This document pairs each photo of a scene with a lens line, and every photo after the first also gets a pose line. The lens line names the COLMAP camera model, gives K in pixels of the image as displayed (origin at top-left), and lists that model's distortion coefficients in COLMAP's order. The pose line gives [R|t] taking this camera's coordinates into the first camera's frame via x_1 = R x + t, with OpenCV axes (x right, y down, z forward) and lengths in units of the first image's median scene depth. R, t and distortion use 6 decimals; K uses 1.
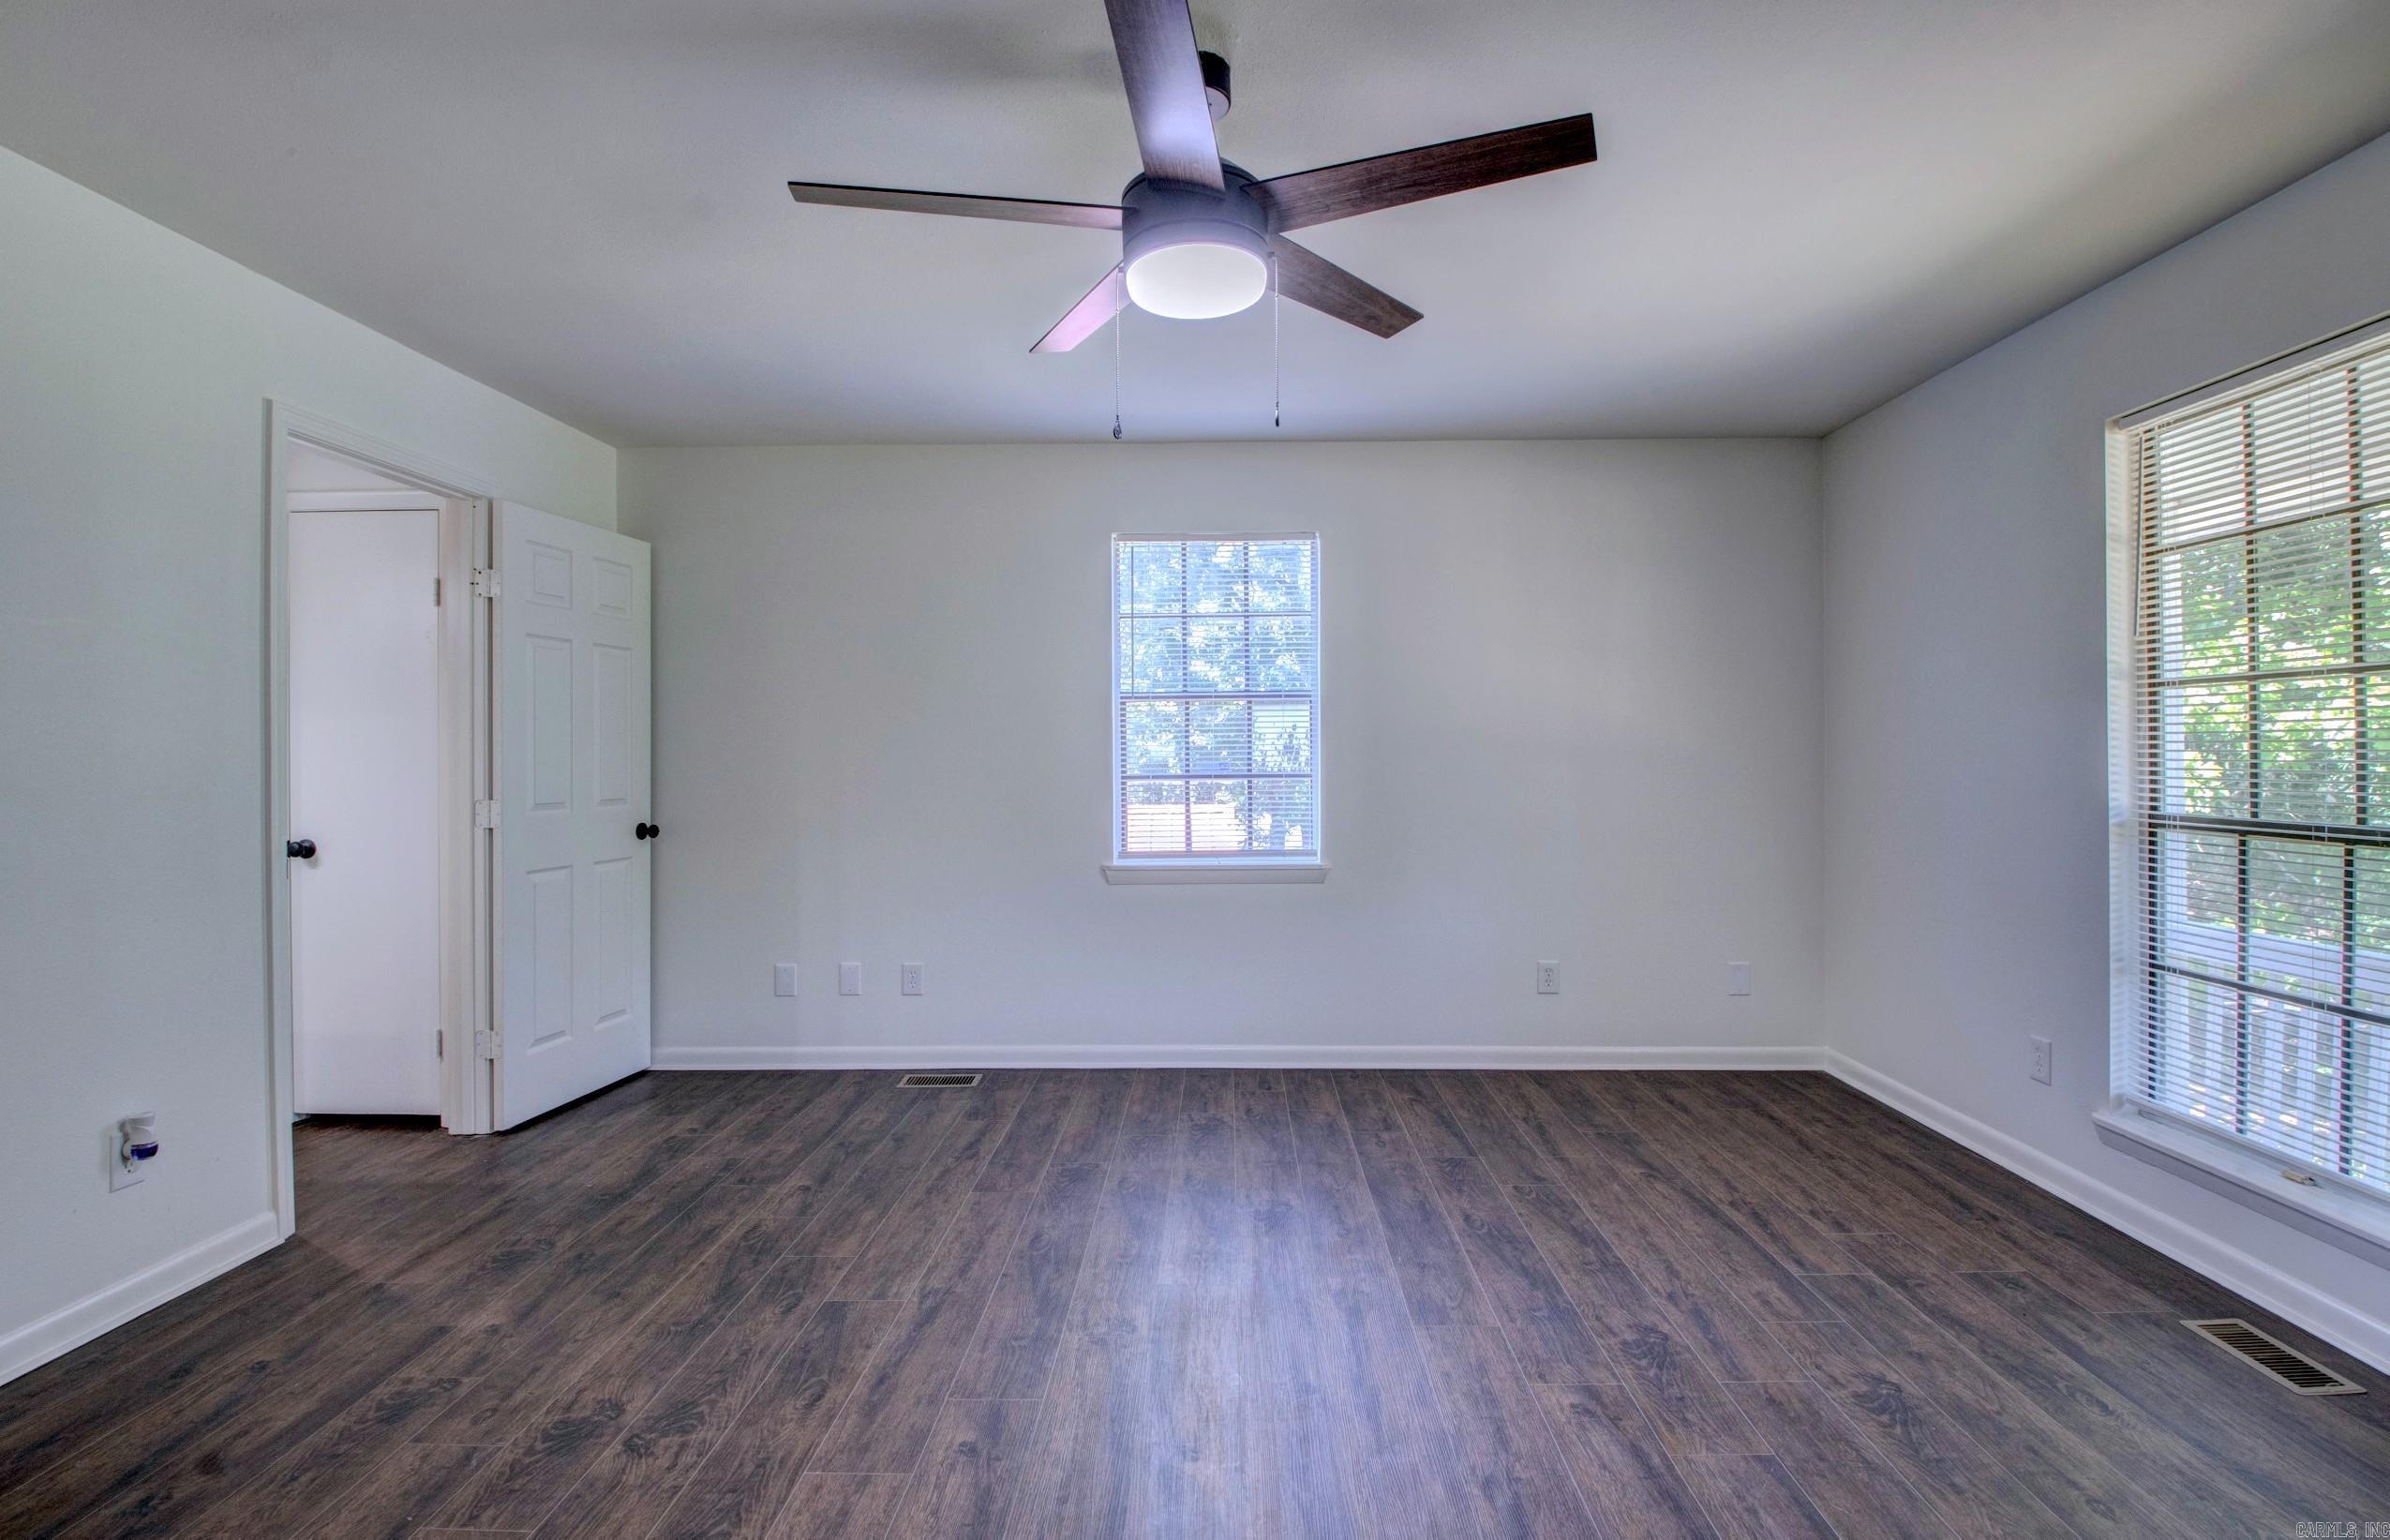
lens RADIAL K [[1142.5, 0, 1195.0], [0, 1142.5, 770.0], [0, 0, 1]] dist [0.026300, -0.044277]
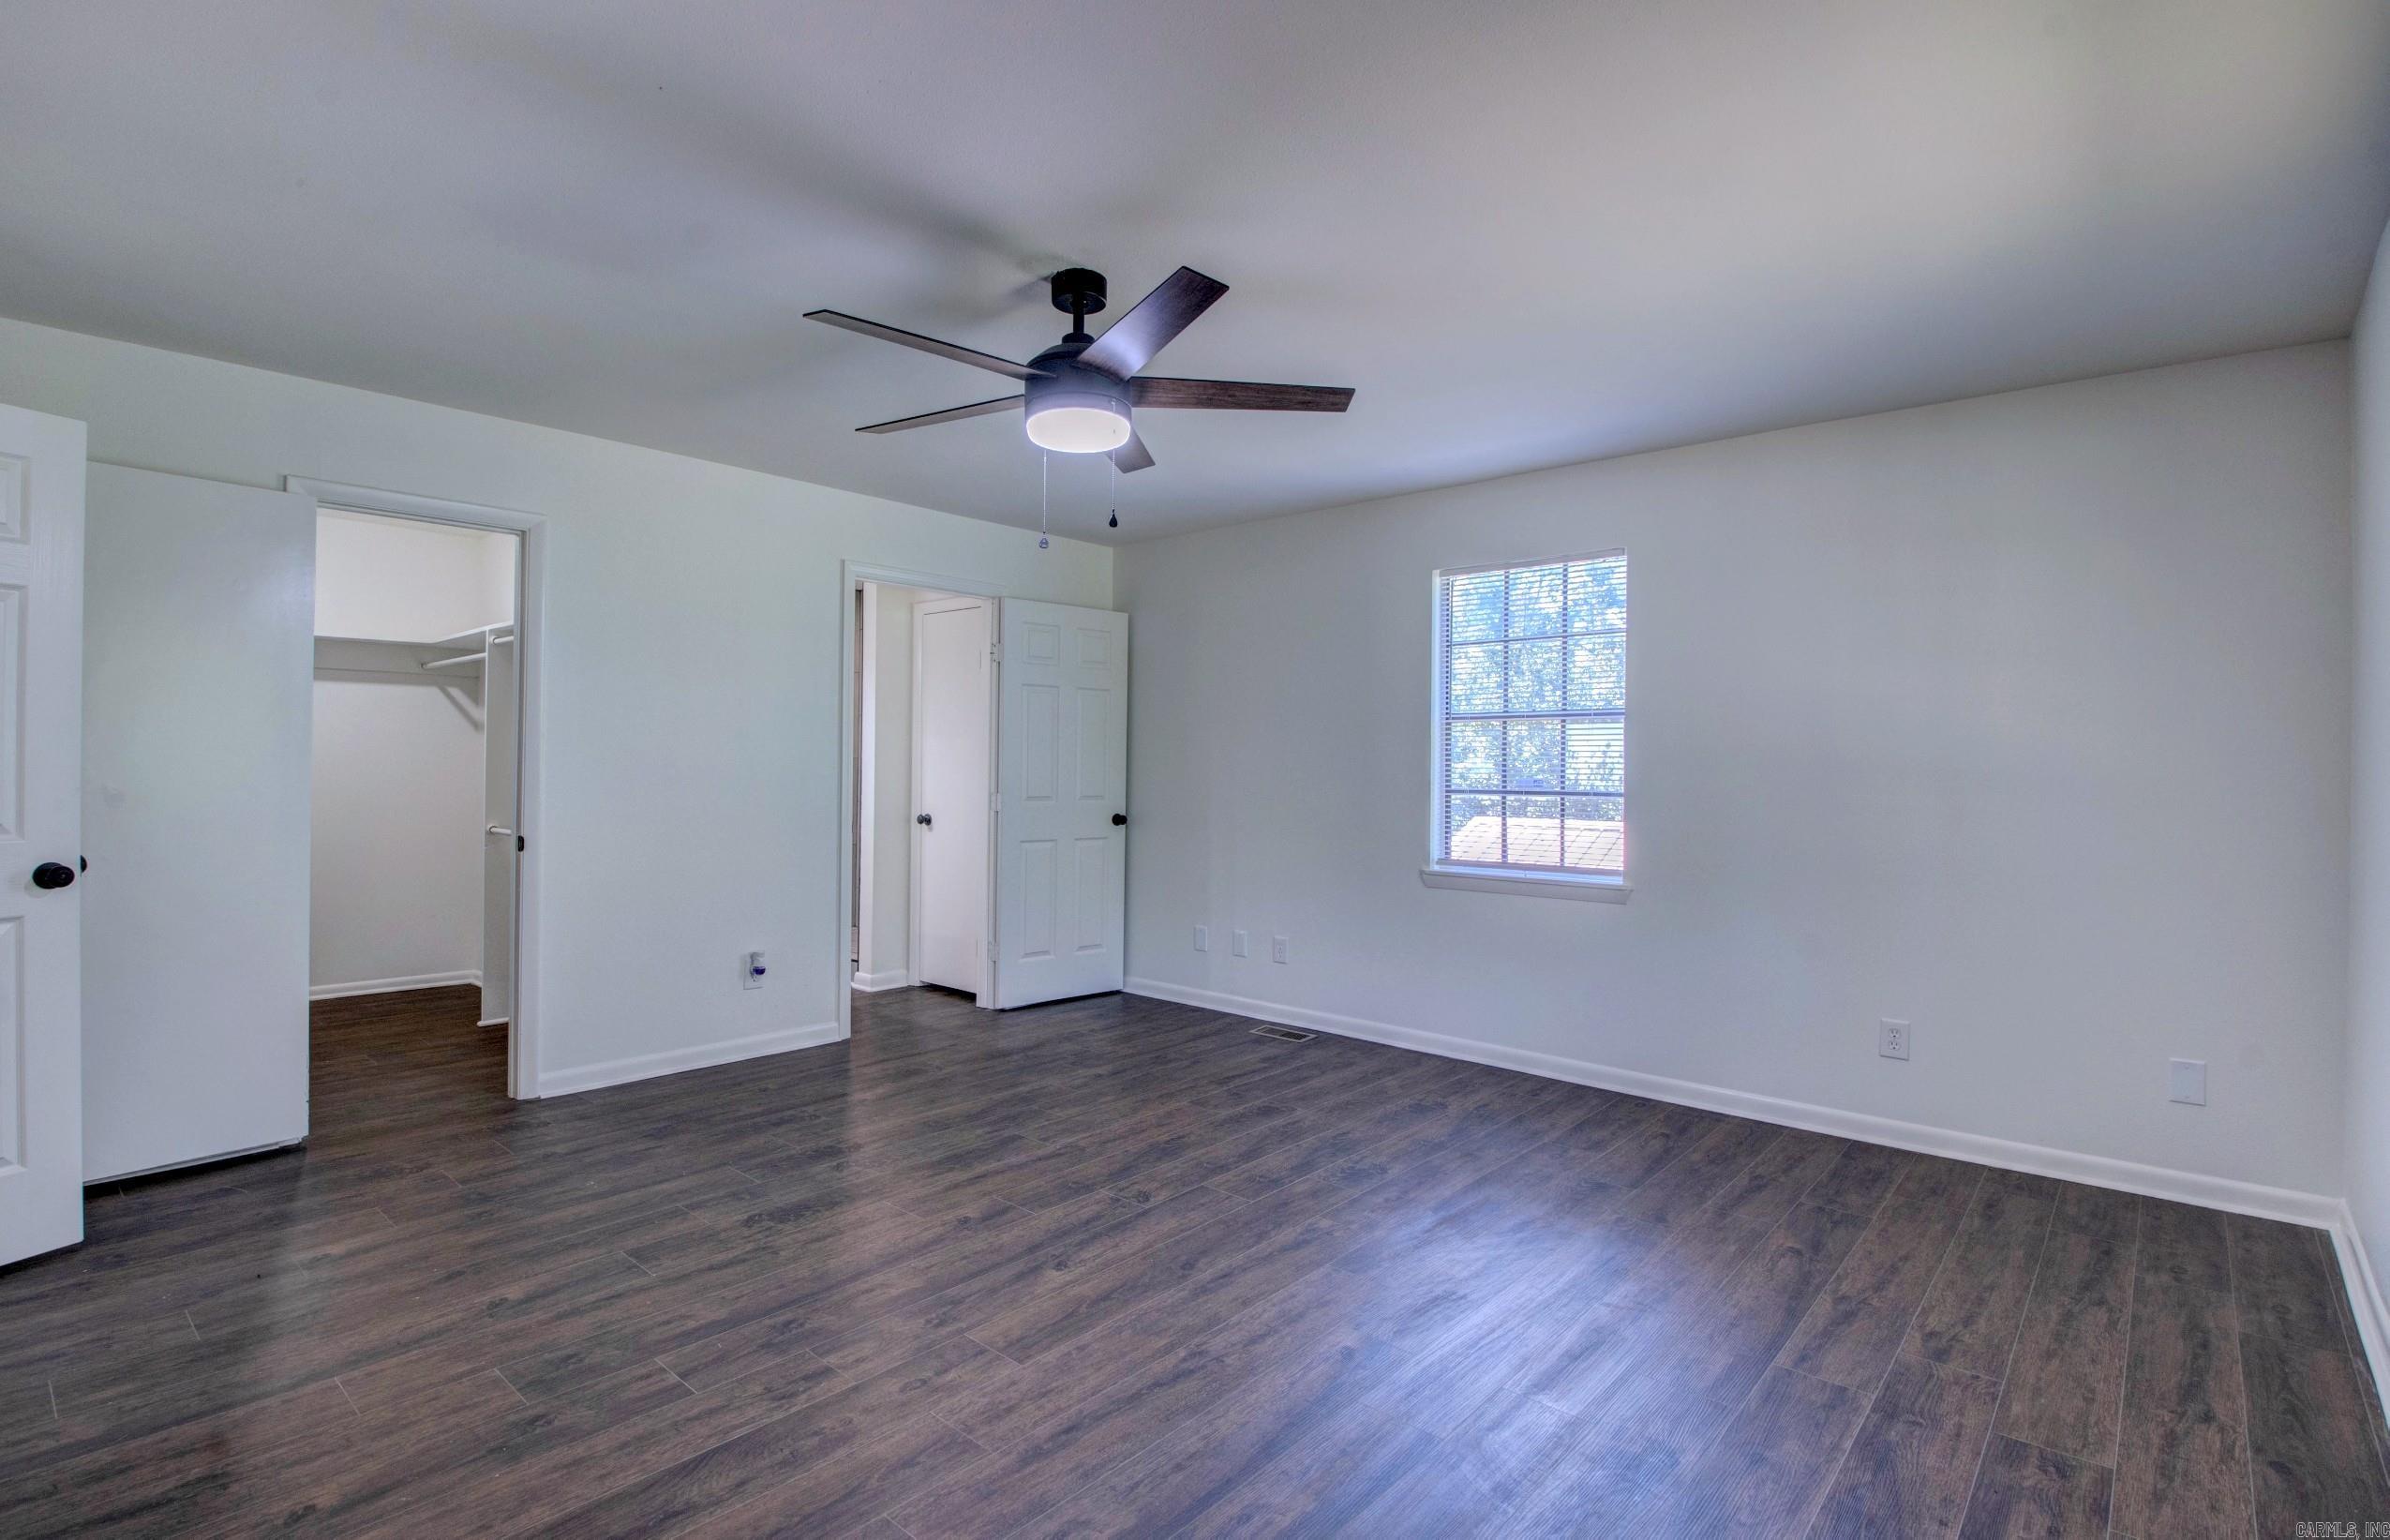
lens RADIAL K [[1116.8, 0, 1206.4], [0, 1116.8, 767.5], [0, 0, 1]] dist [0.013038, -0.026413]
pose [[0.762756, 0.014353, -0.646527, 0.543365], [-0.025016, 0.999660, -0.007322, -0.003054], [0.646202, 0.021759, 0.762856, 0.033261]]
